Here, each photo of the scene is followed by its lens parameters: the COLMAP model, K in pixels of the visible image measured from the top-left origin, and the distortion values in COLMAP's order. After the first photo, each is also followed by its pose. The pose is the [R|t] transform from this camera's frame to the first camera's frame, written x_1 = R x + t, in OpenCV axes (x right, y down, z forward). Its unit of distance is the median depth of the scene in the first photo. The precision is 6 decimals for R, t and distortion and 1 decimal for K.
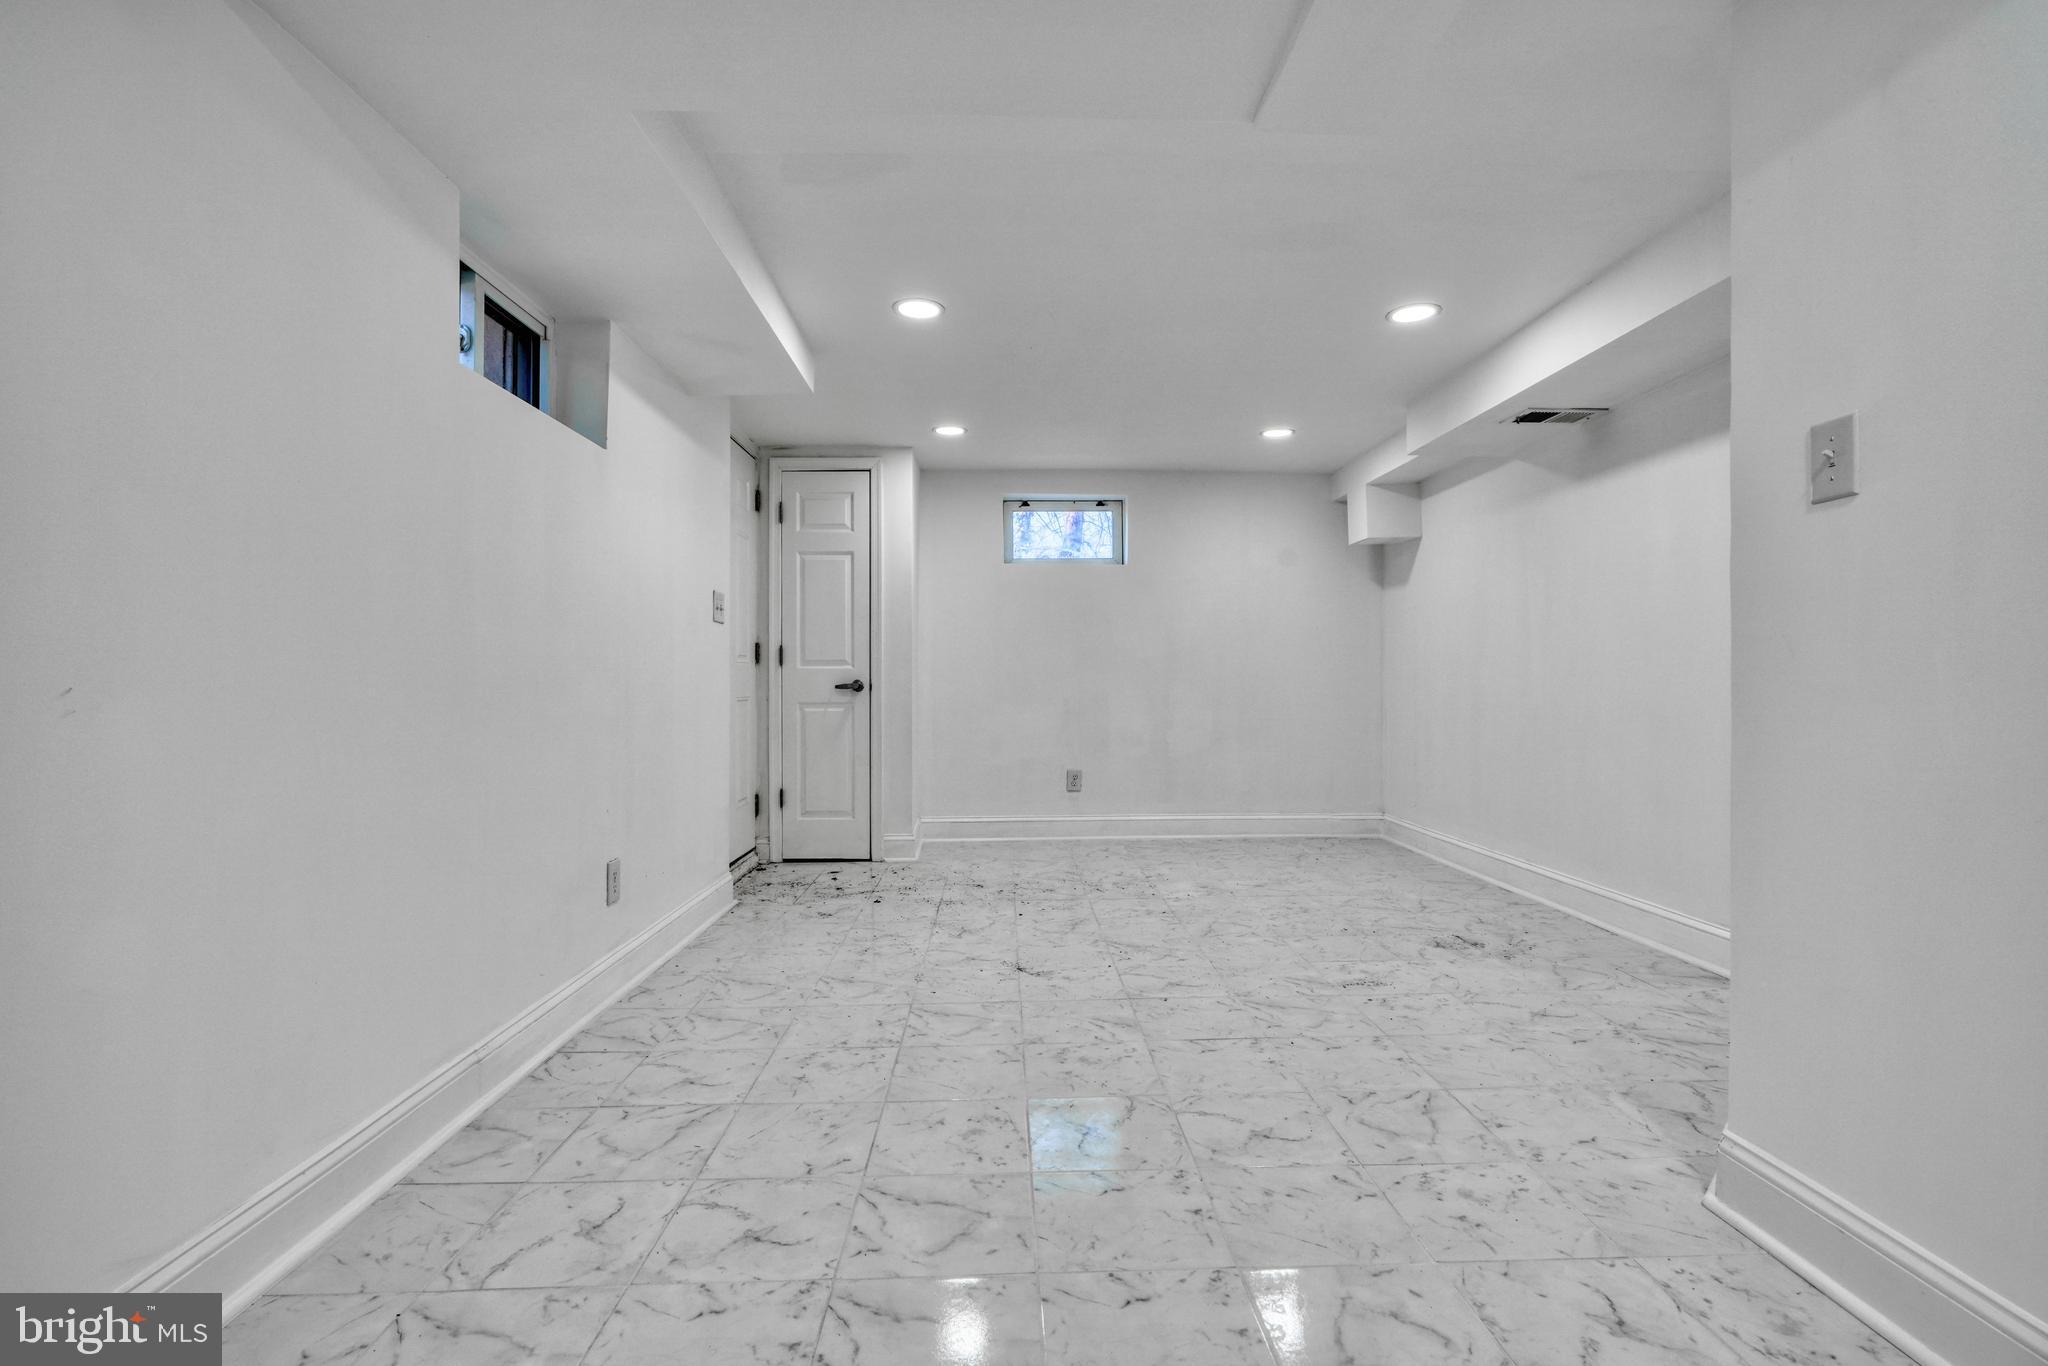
lens RADIAL K [[912.8, 0, 1021.6], [0, 912.8, 692.5], [0, 0, 1]] dist [-0.003125, -0.000346]
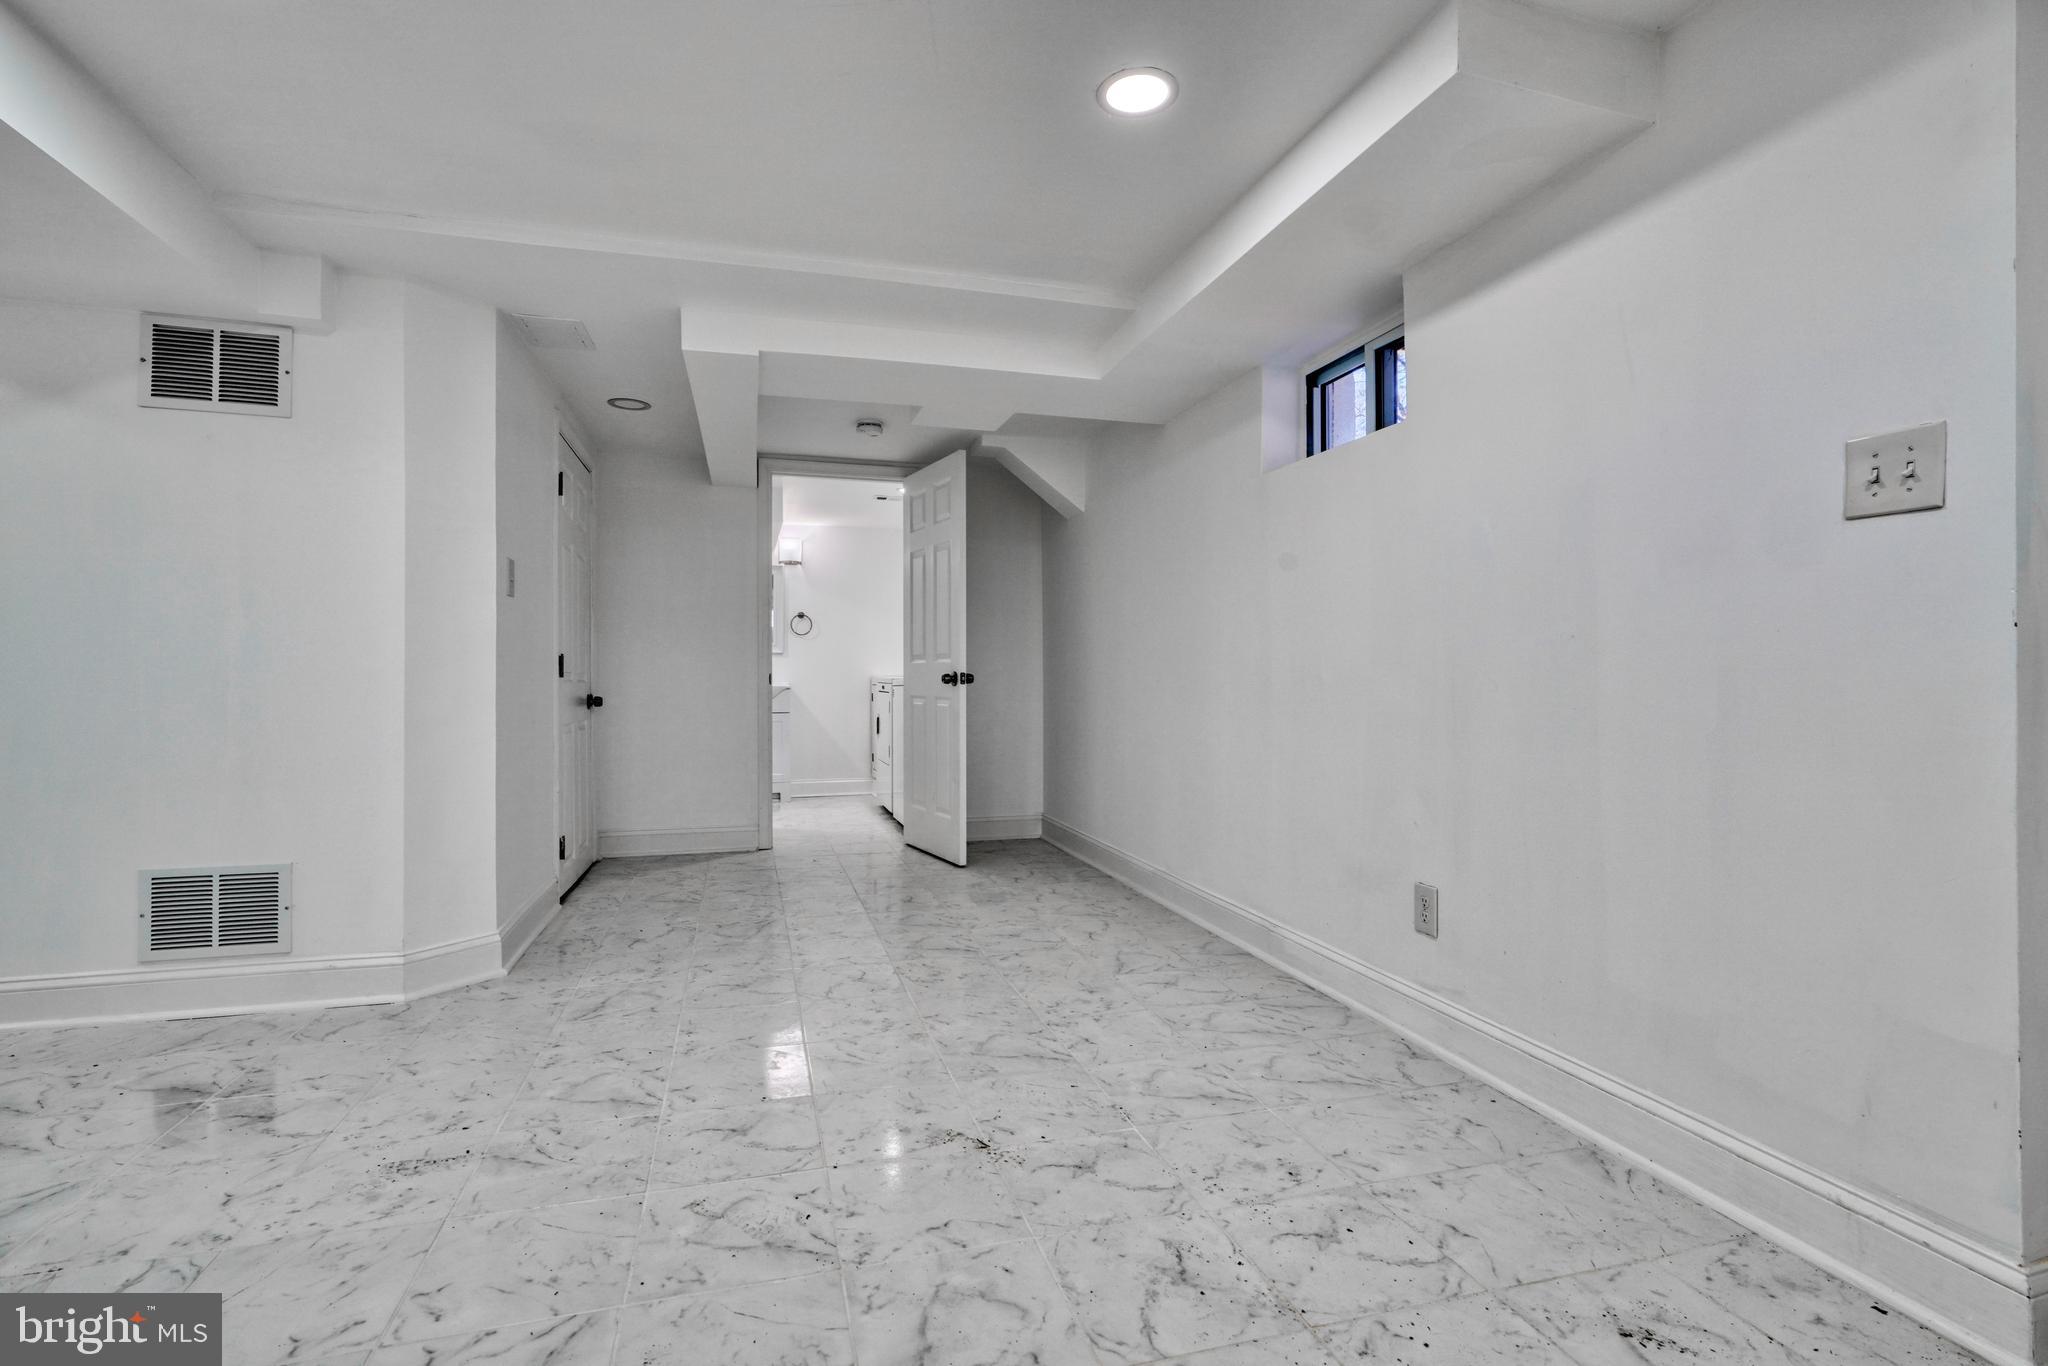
lens RADIAL K [[945.0, 0, 1024.5], [0, 945.0, 678.5], [0, 0, 1]] dist [-0.015977, 0.006320]
pose [[-0.964568, 0.002476, -0.263824, 0.166491], [0.000155, 0.999961, 0.008816, -0.019505], [0.263836, 0.008463, -0.964531, 1.949344]]
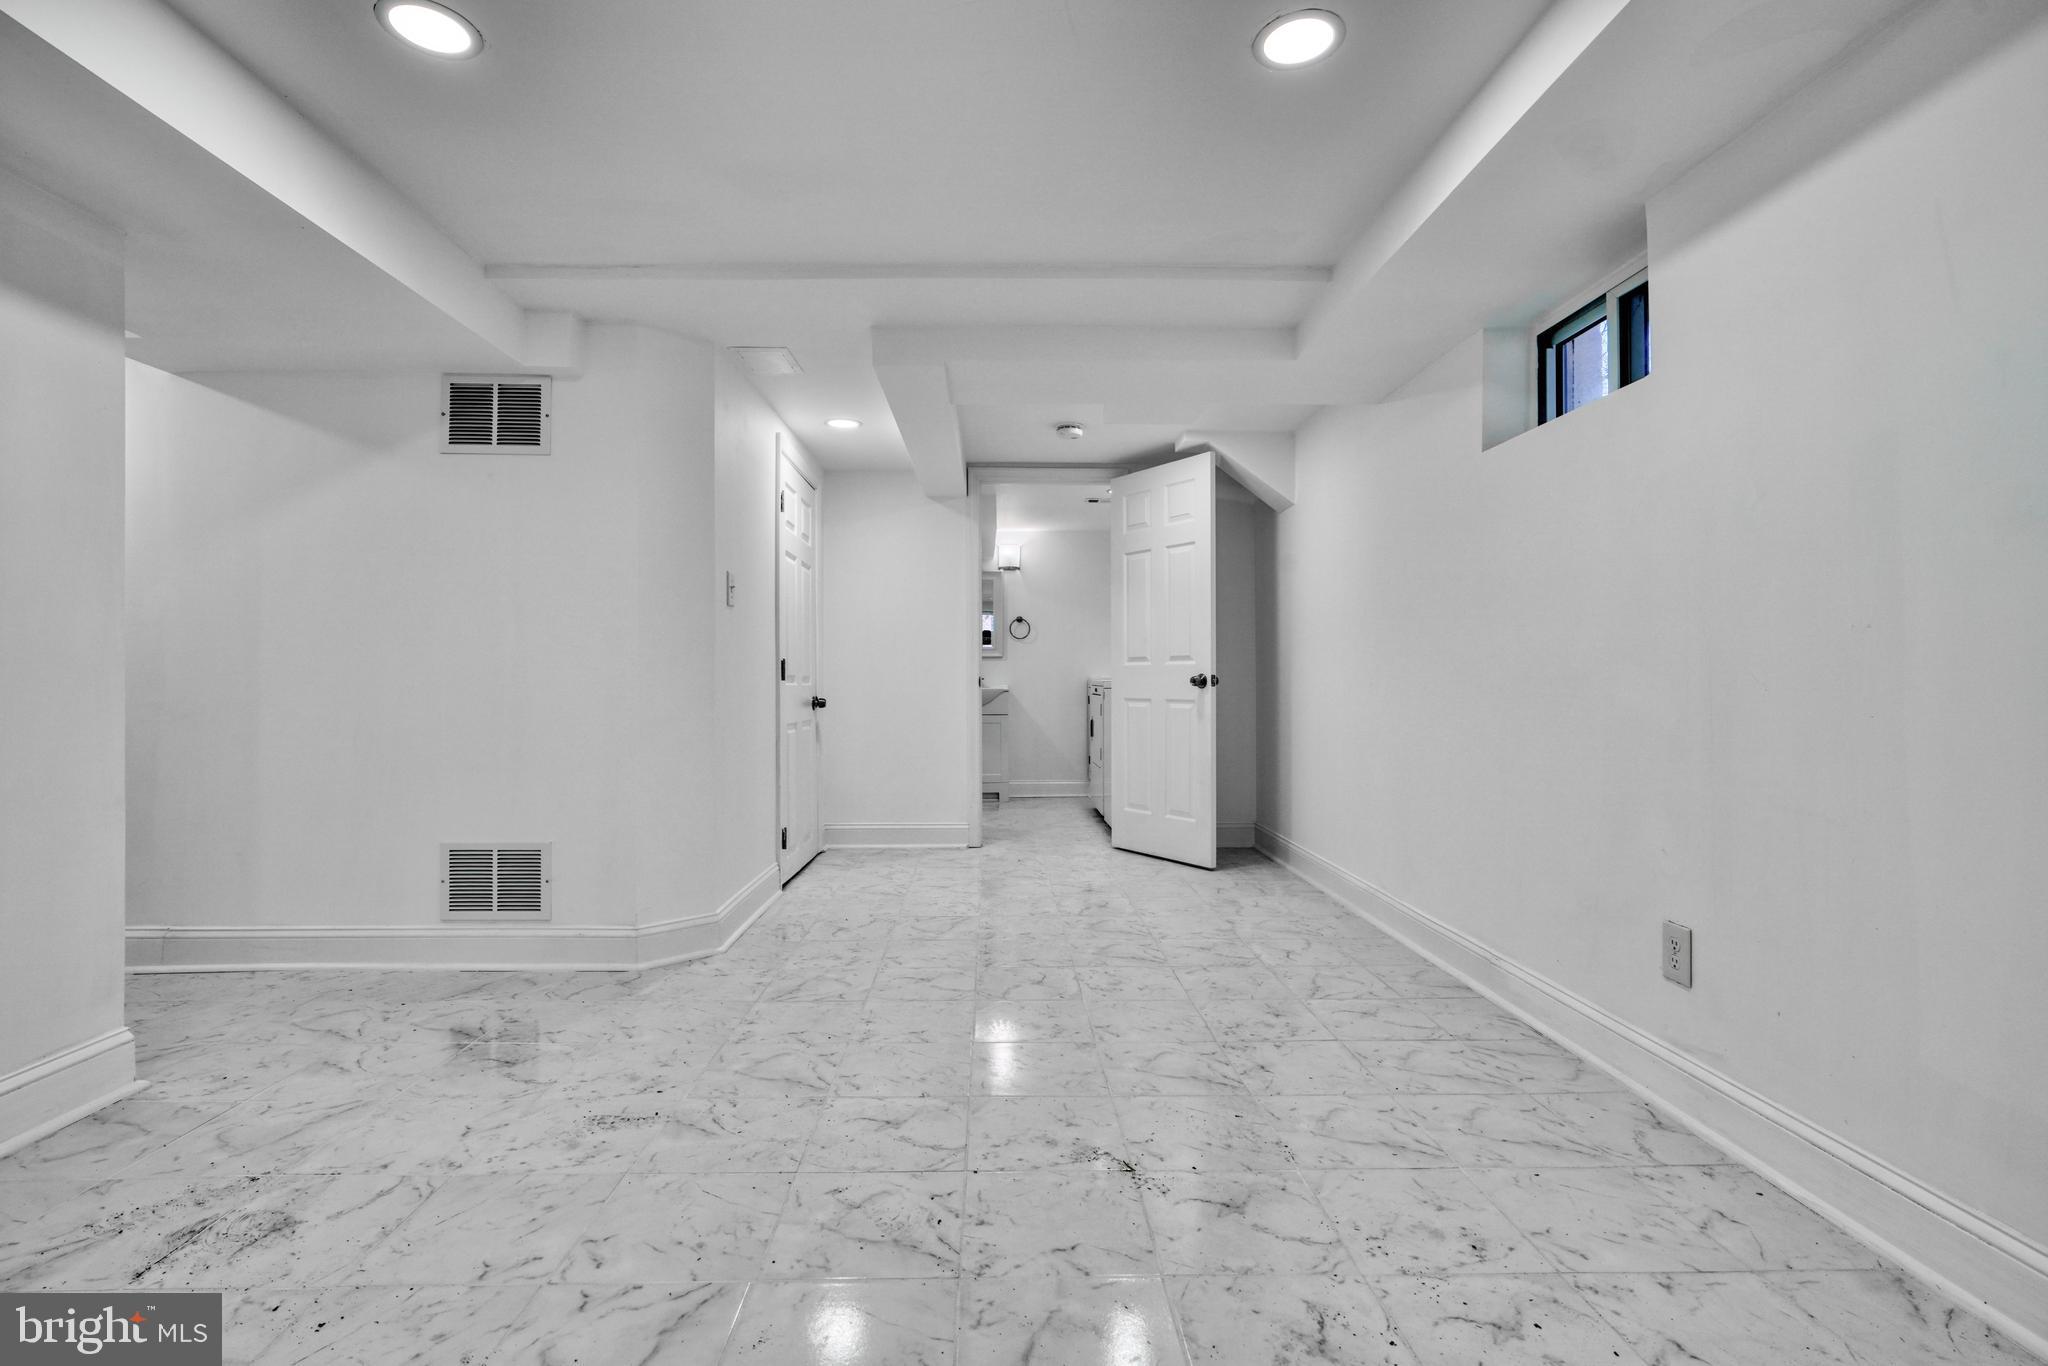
lens RADIAL K [[942.0, 0, 1018.9], [0, 942.0, 681.9], [0, 0, 1]] dist [-0.014741, 0.005859]
pose [[-0.999969, 0.004206, -0.006724, 0.086606], [0.004146, 0.999951, 0.008983, -0.018608], [0.006761, 0.008955, -0.999937, 1.931353]]
